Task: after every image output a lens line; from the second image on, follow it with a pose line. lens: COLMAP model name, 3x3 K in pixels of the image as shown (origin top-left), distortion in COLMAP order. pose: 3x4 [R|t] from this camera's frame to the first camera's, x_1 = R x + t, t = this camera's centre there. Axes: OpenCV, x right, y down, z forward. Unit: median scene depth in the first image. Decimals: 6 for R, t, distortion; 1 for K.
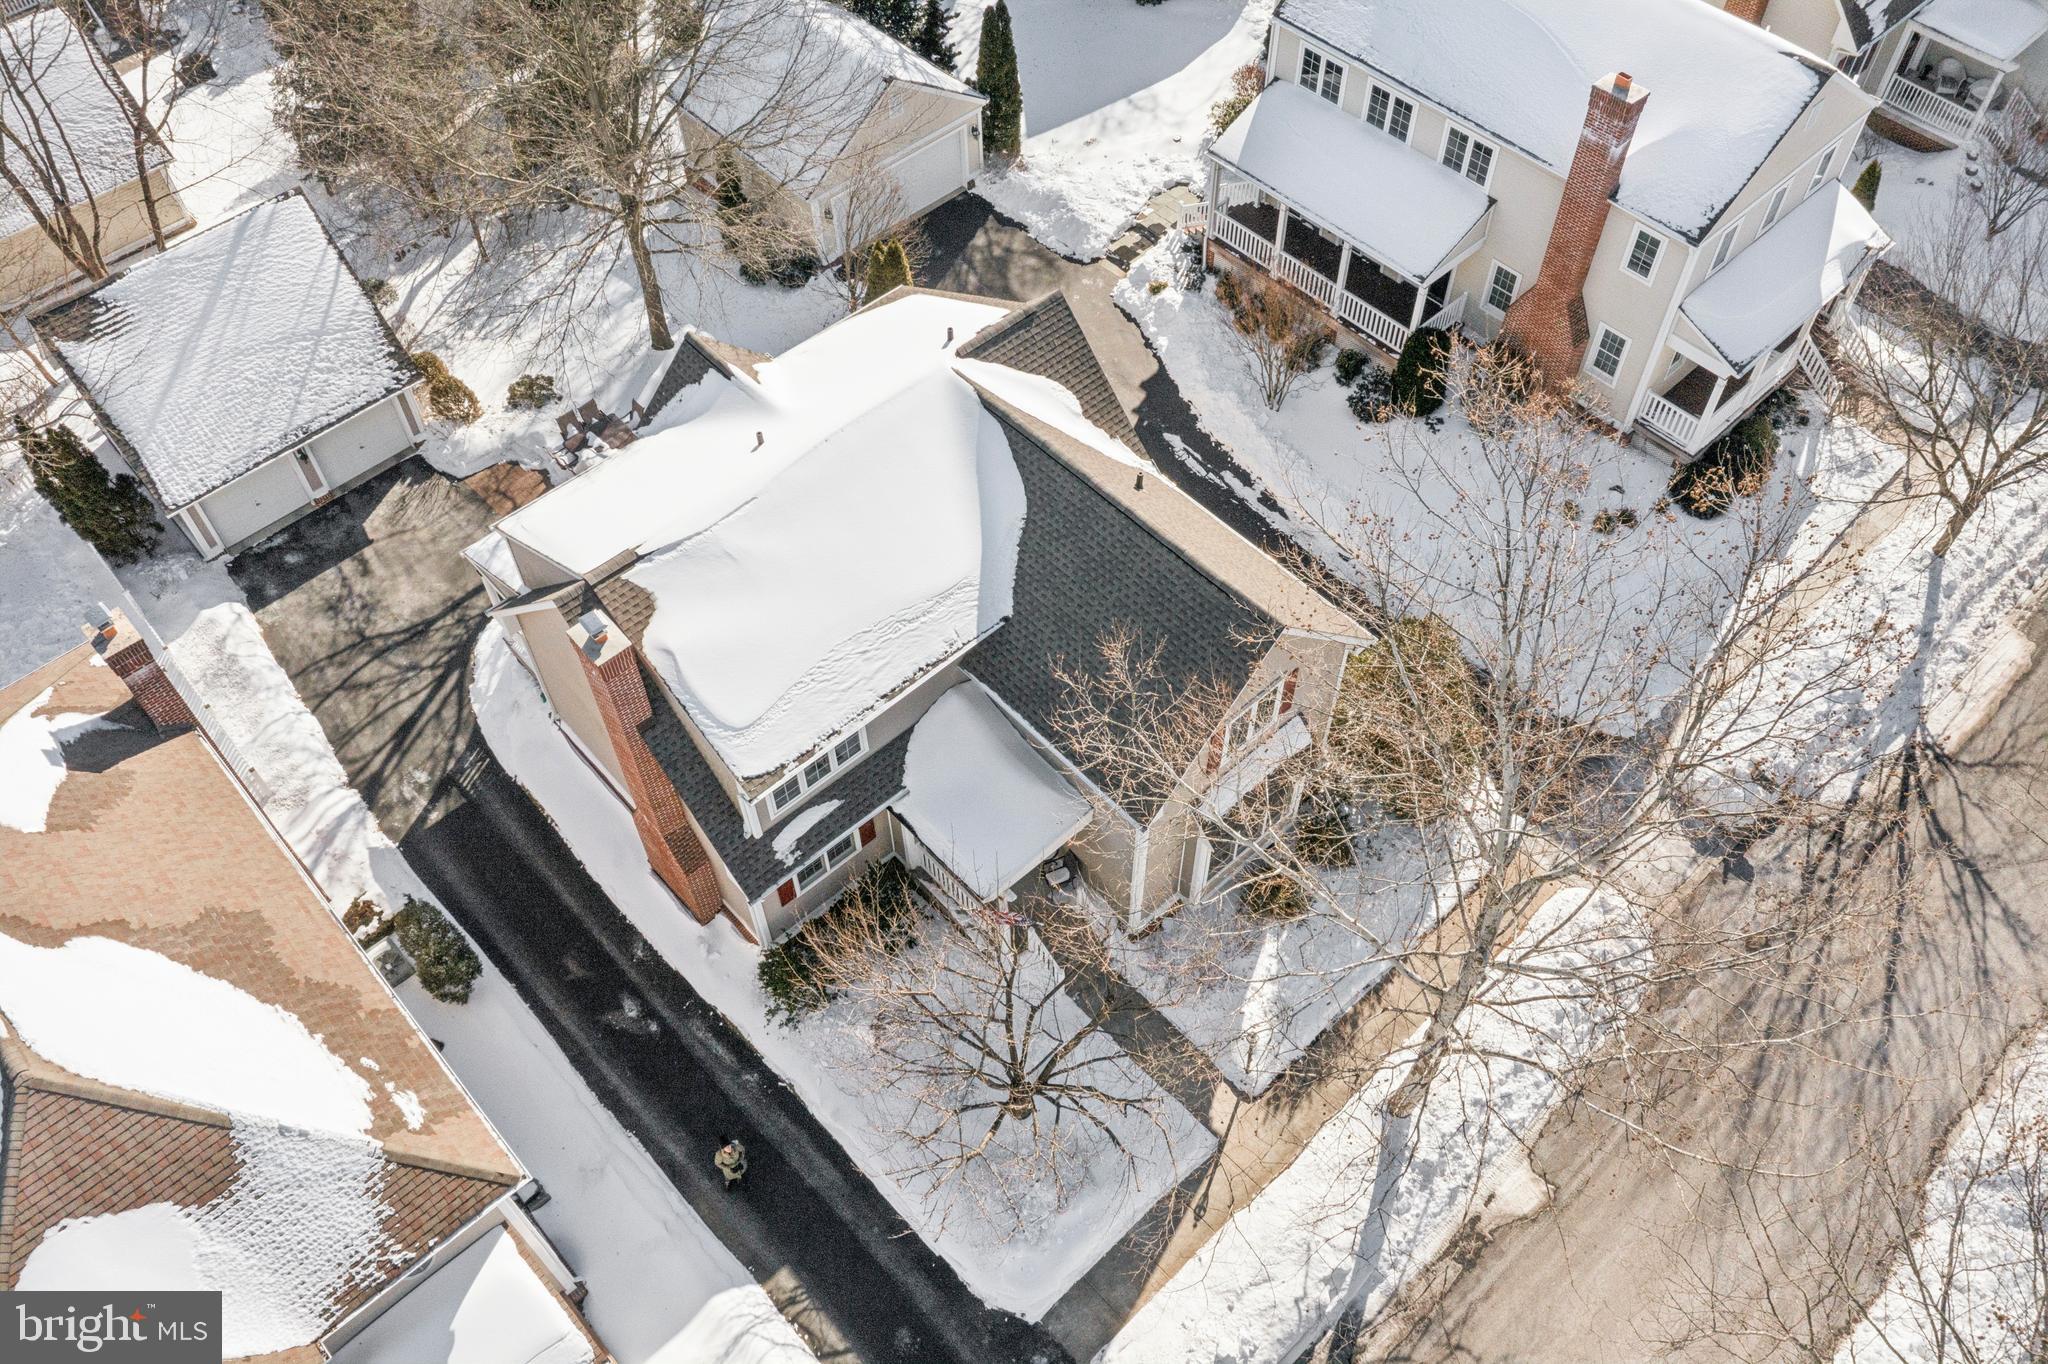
lens RADIAL K [[1645.4, 0, 1024.0], [0, 1645.4, 682.0], [0, 0, 1]] dist [-0.019407, -0.004878]
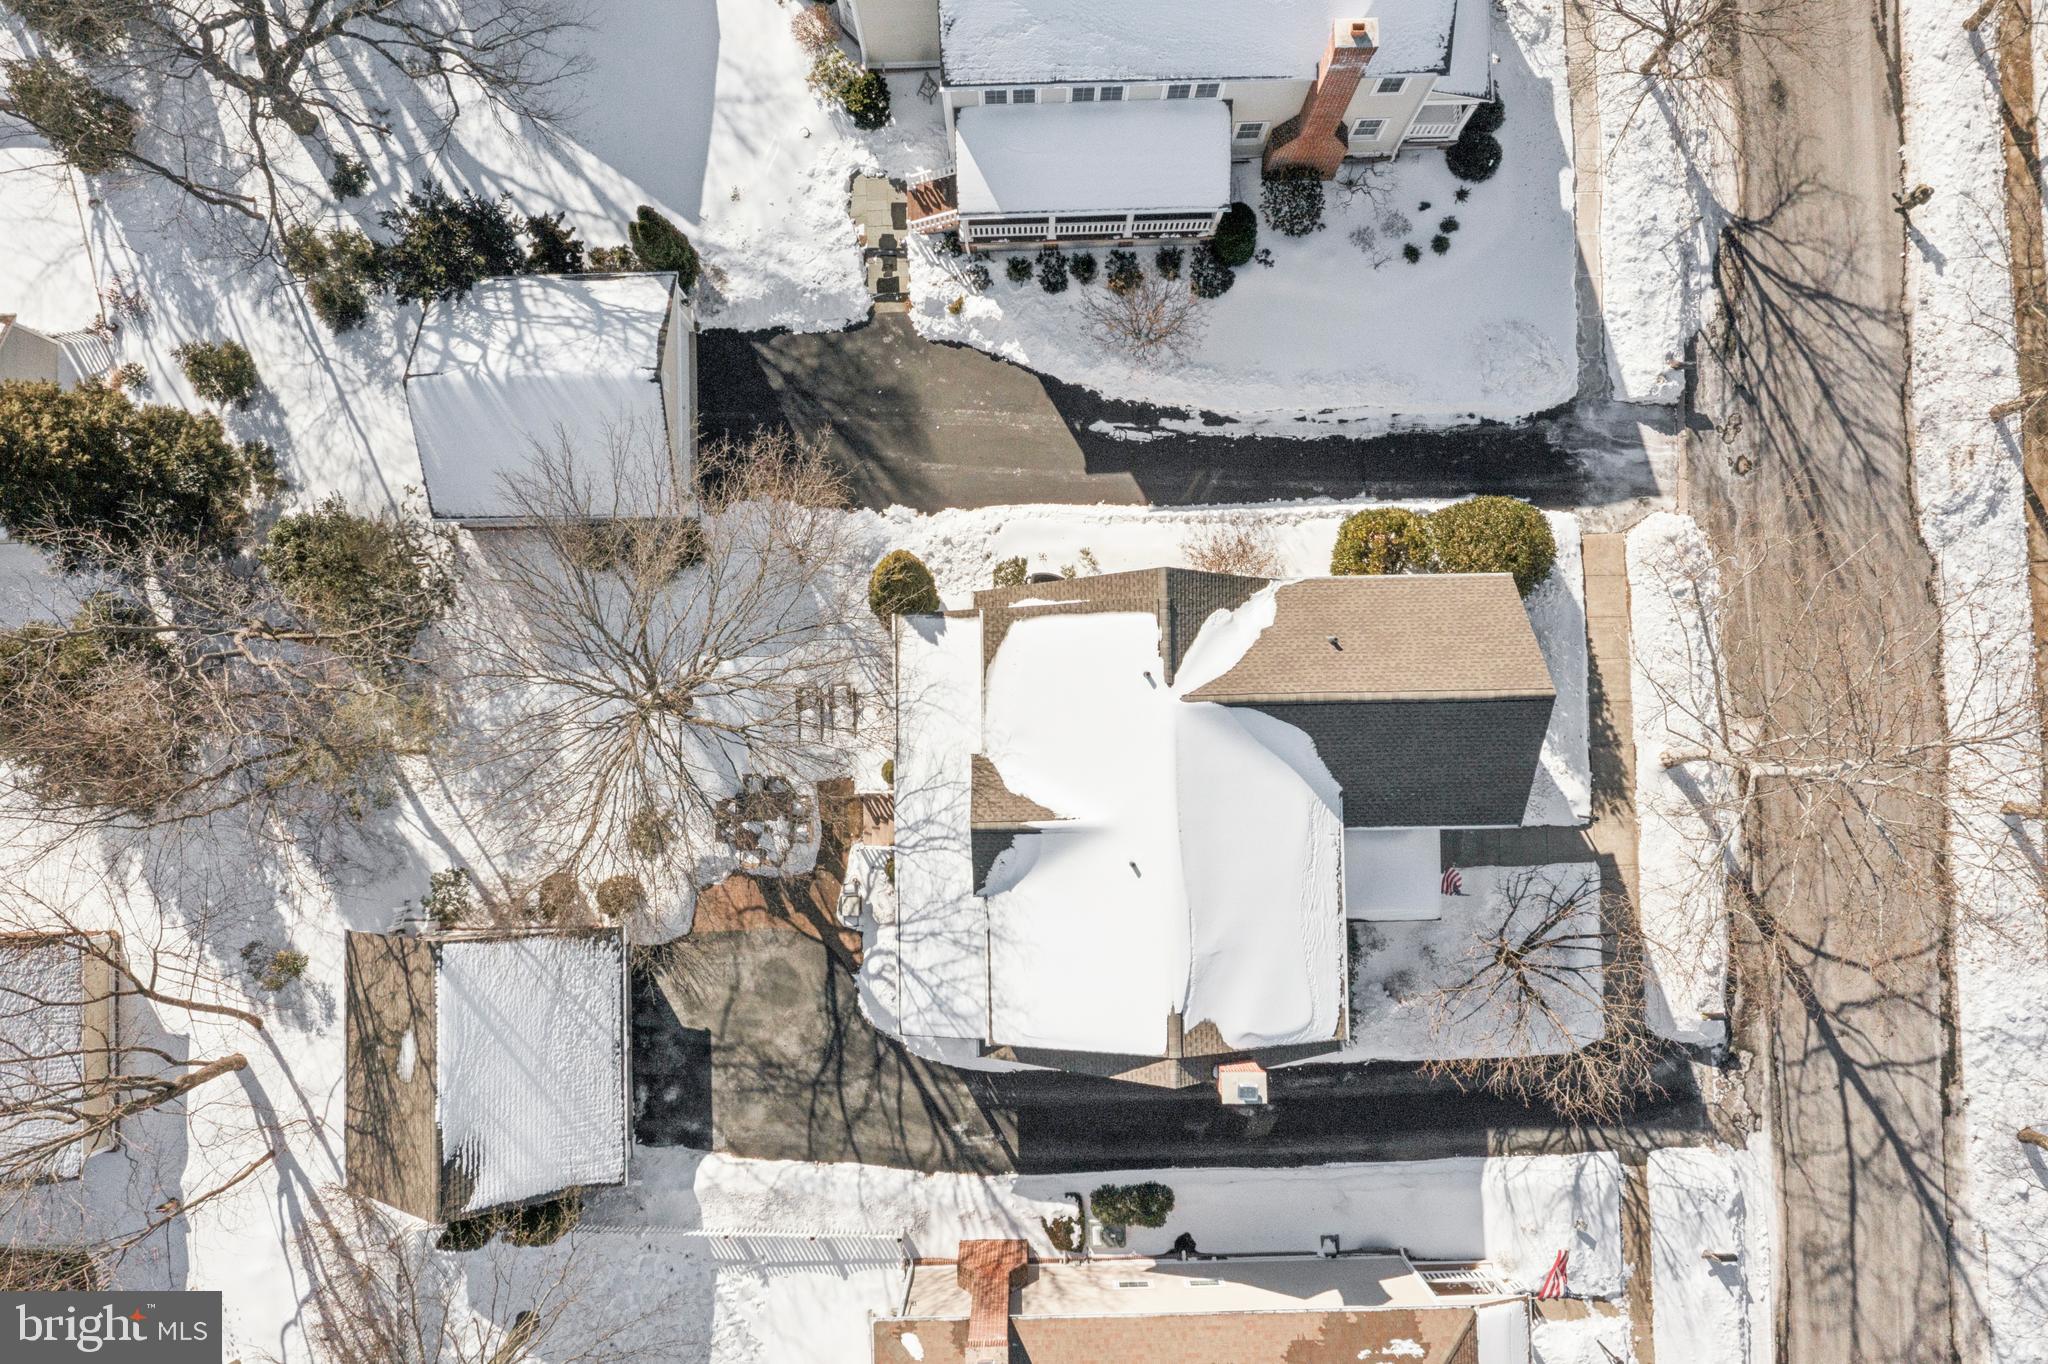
lens RADIAL K [[1663.8, 0, 1020.5], [0, 1663.8, 666.5], [0, 0, 1]] dist [-0.027609, -0.001048]
pose [[0.658308, -0.750953, 0.051966, -0.148437], [0.604195, 0.568306, 0.558549, -0.856044], [-0.448976, -0.336300, 0.827842, 0.055668]]
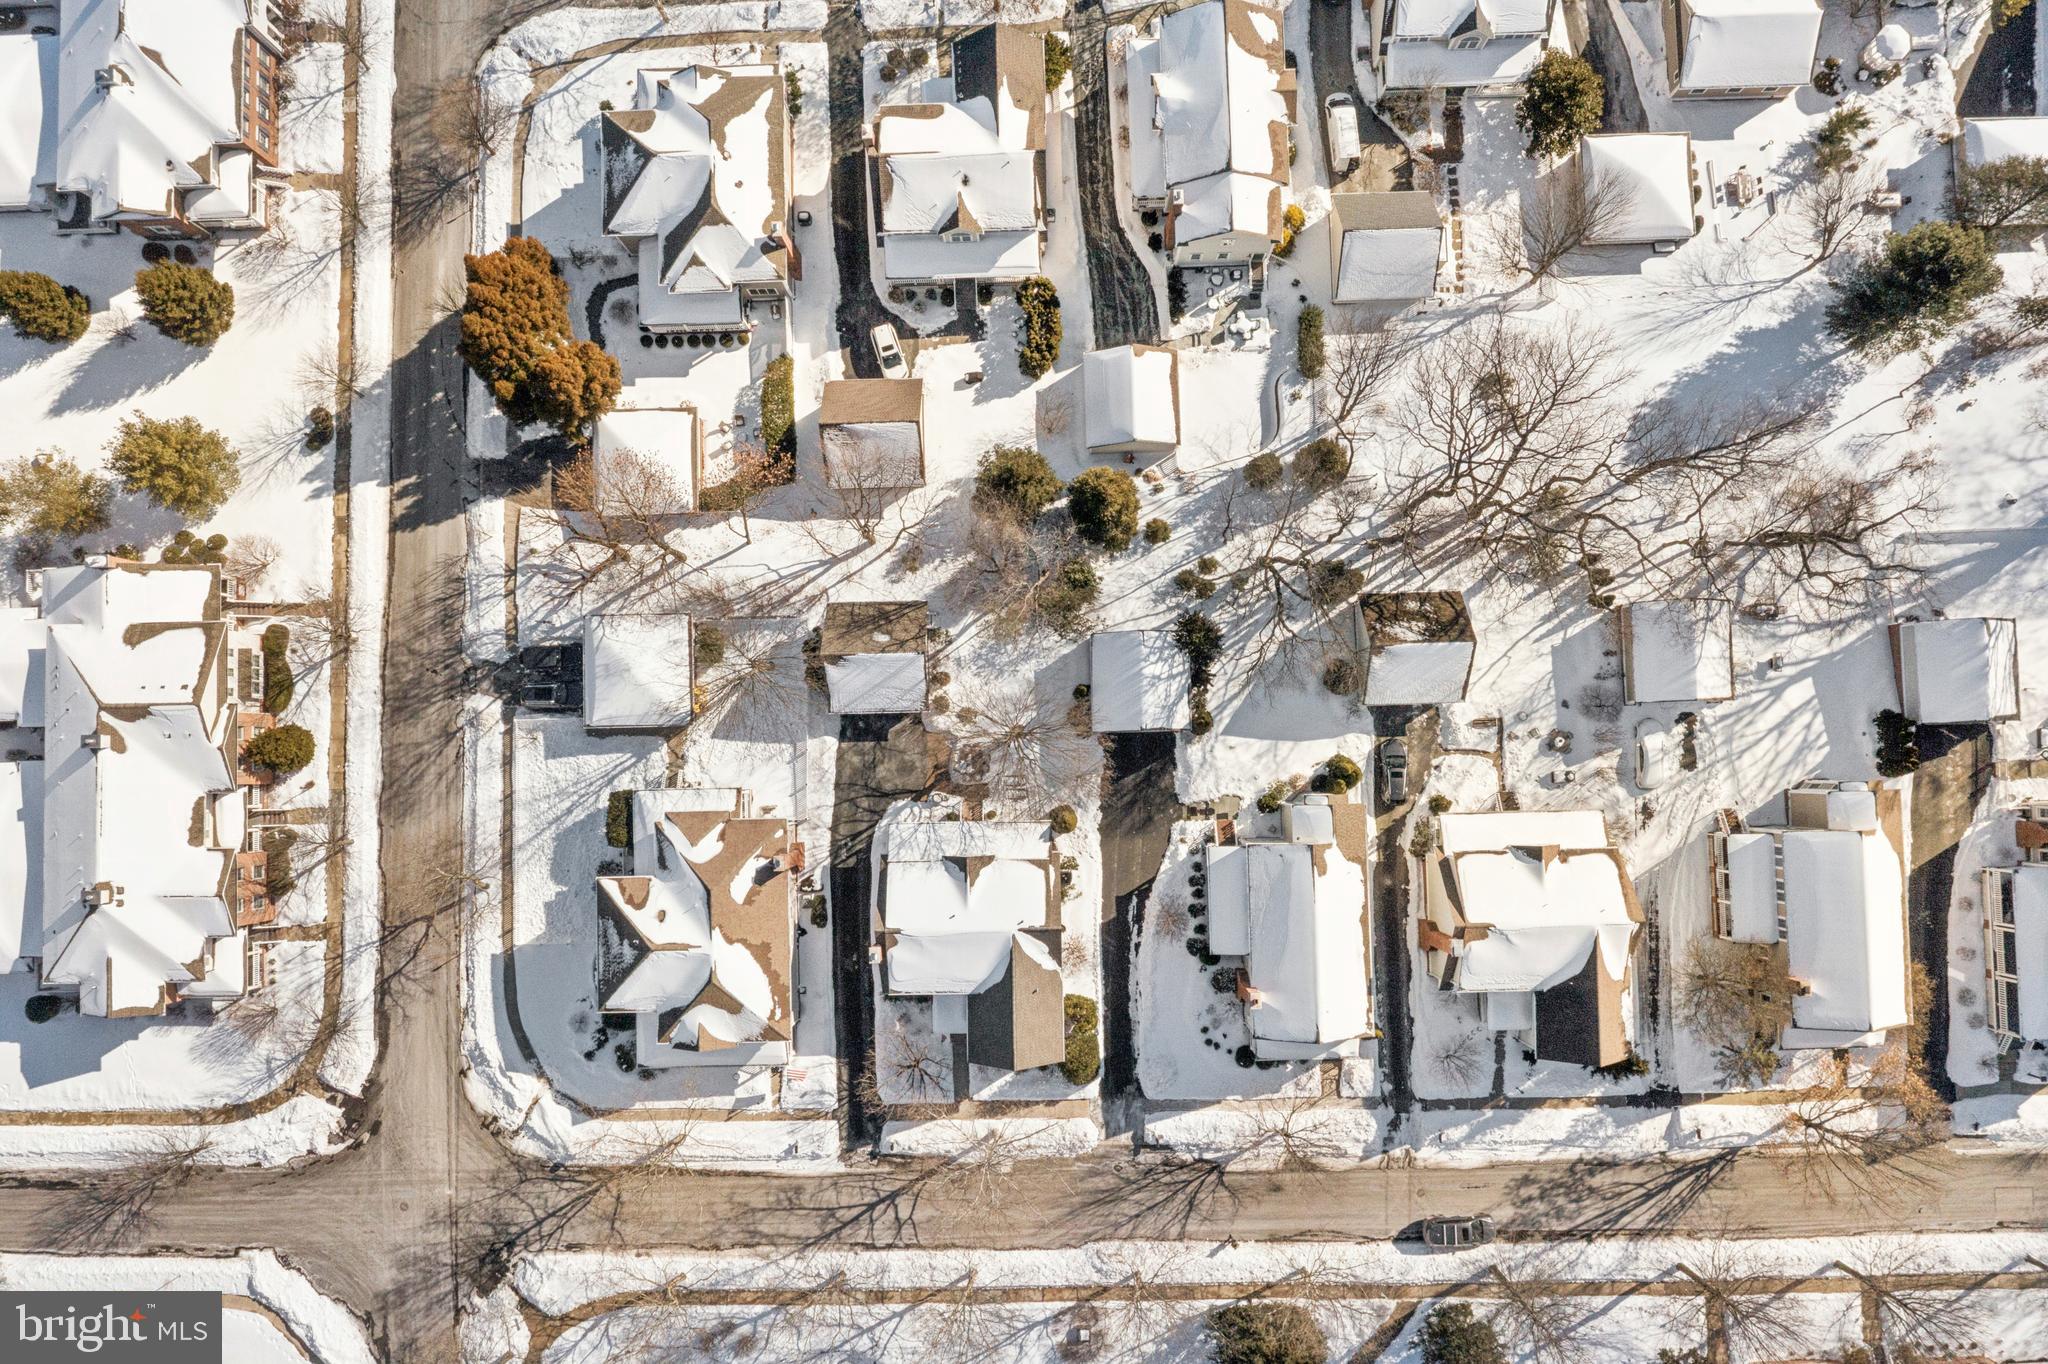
lens RADIAL K [[1713.2, 0, 999.4], [0, 1713.2, 687.4], [0, 0, 1]] dist [-0.026255, -0.003008]
pose [[0.752443, 0.657330, -0.041797, -0.221221], [-0.512200, 0.623849, 0.590308, -2.267888], [0.414102, -0.422764, 0.806095, -1.416985]]
